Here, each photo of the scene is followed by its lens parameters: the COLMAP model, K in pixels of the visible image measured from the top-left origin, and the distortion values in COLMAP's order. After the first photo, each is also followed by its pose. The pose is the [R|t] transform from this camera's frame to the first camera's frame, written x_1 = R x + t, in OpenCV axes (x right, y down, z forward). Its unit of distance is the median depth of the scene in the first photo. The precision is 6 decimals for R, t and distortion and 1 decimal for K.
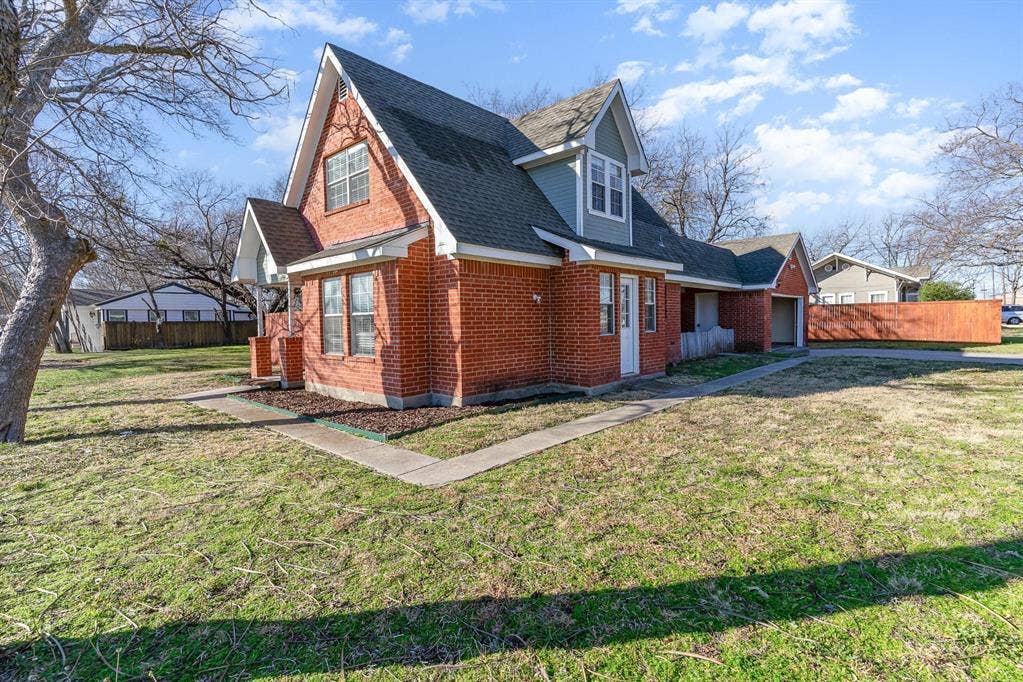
lens RADIAL K [[490.2, 0, 511.3], [0, 490.2, 337.1], [0, 0, 1]] dist [0.002236, 0.000706]
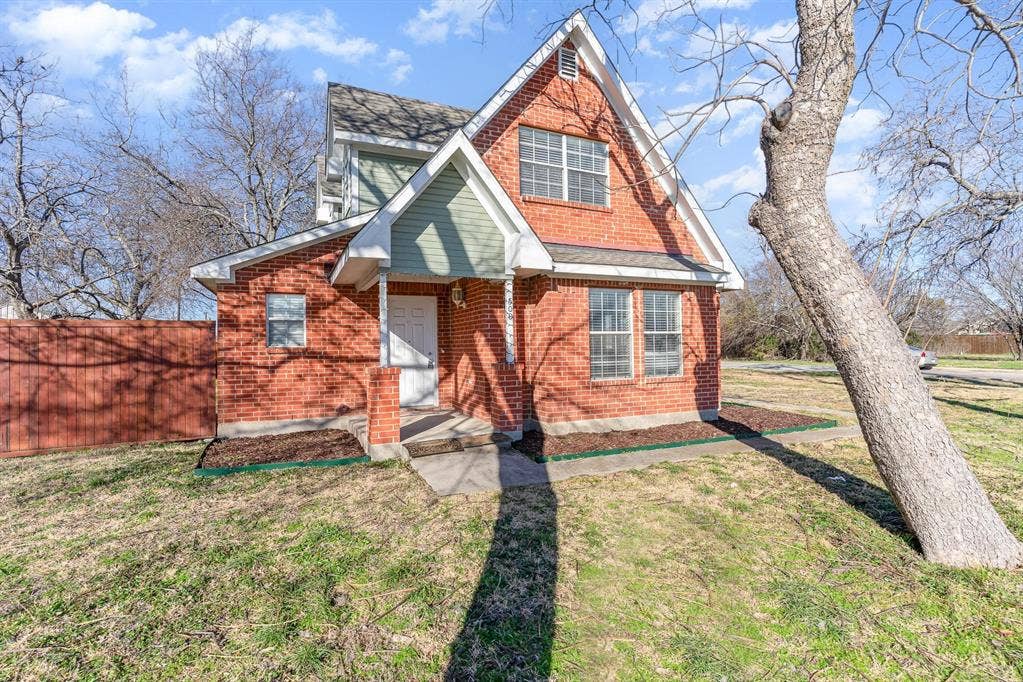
lens RADIAL K [[490.2, 0, 510.4], [0, 490.2, 345.9], [0, 0, 1]] dist [0.002236, 0.000706]
pose [[0.386660, 0.021089, 0.921981, -1.342649], [0.040760, 0.998371, -0.039930, 0.005167], [-0.921321, 0.053019, 0.385170, 0.926146]]
